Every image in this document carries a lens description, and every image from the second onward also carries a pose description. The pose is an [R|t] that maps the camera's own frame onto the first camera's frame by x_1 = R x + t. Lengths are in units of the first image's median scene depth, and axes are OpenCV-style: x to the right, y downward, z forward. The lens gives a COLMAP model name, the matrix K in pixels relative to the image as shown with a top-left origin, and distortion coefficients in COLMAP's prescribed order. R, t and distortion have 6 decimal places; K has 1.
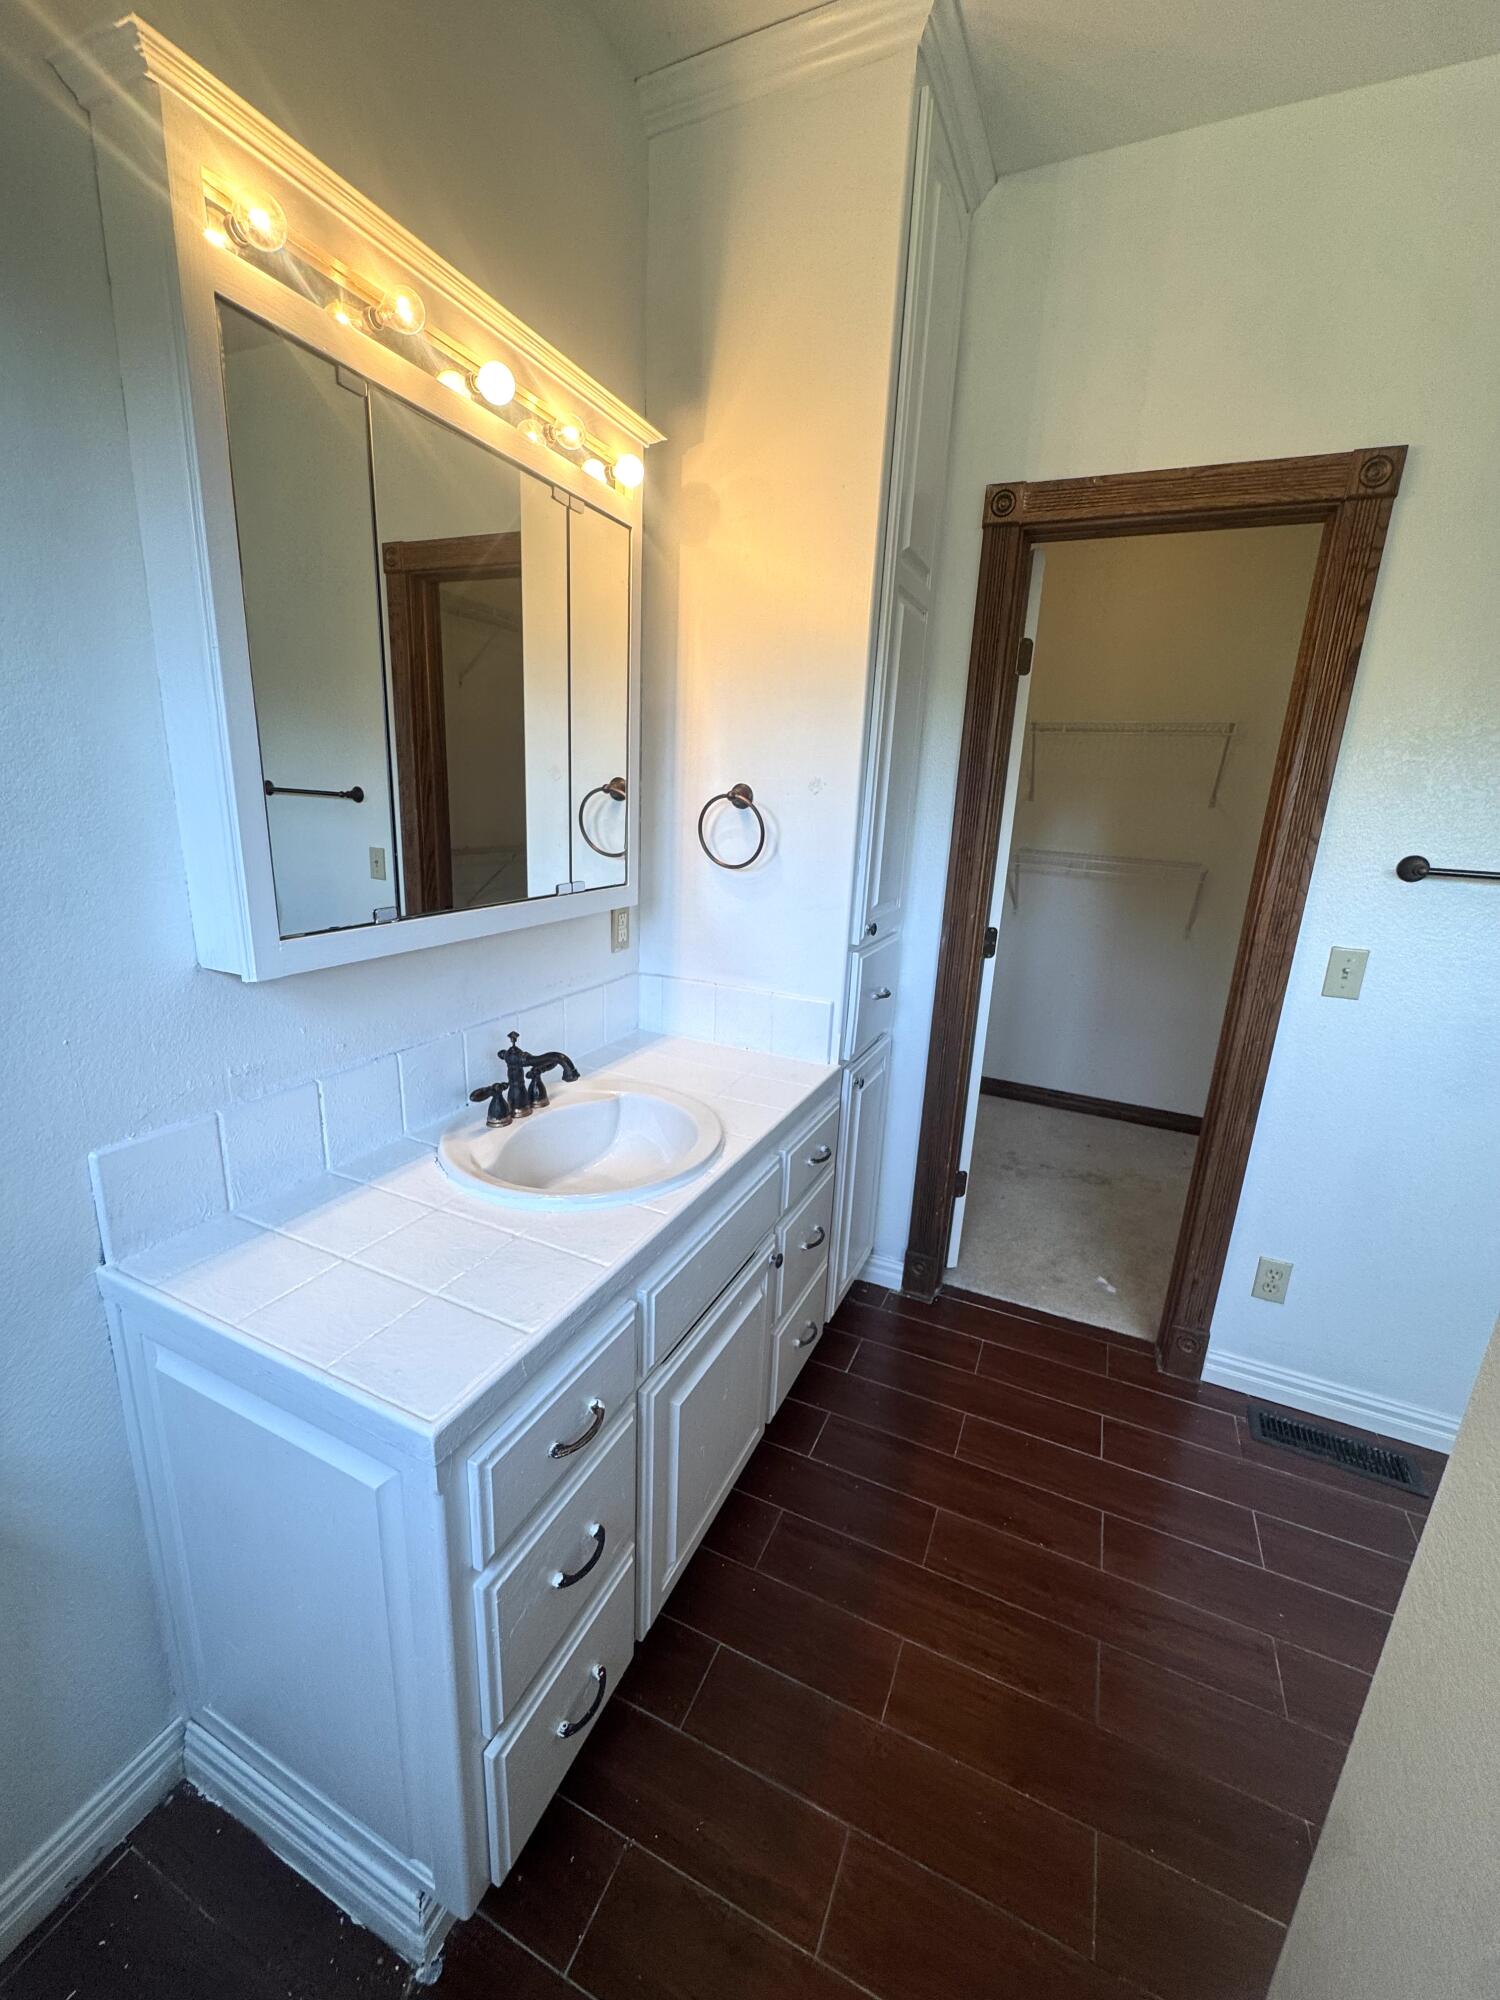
lens RADIAL K [[803.6, 0, 747.0], [0, 803.6, 1005.0], [0, 0, 1]] dist [-0.002728, 0.000365]
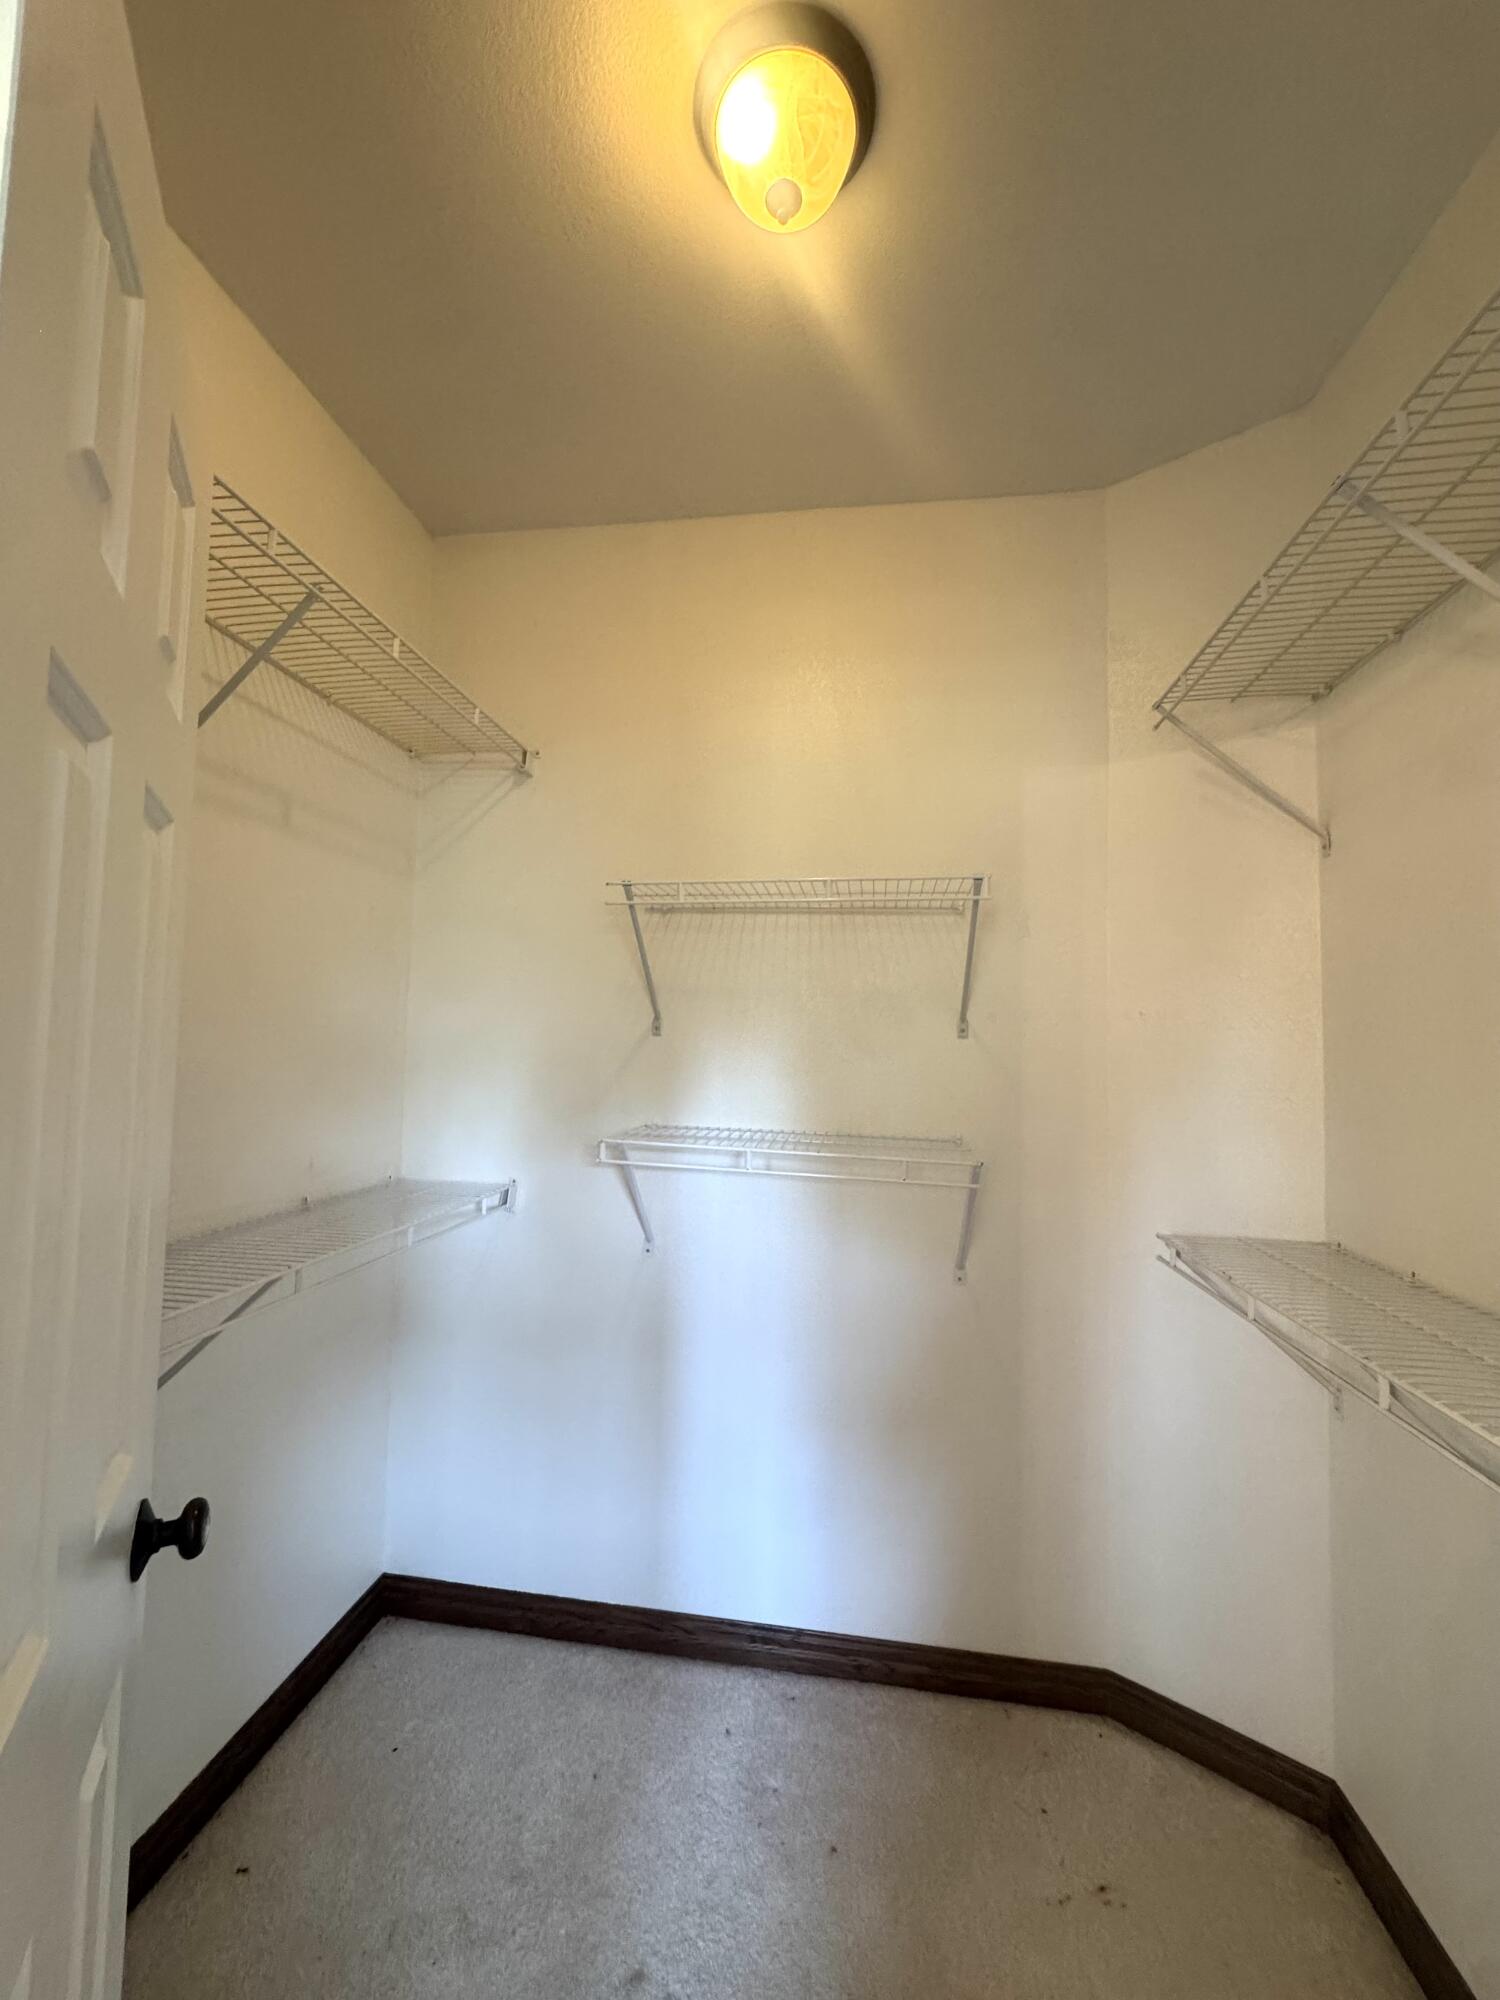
lens RADIAL K [[803.6, 0, 746.6], [0, 803.6, 998.6], [0, 0, 1]] dist [-0.002728, 0.000365]
pose [[0.964643, -0.004923, 0.263513, 0.271235], [0.084640, 0.952651, -0.292047, -0.114516], [-0.249598, 0.304025, 0.919385, 0.489787]]
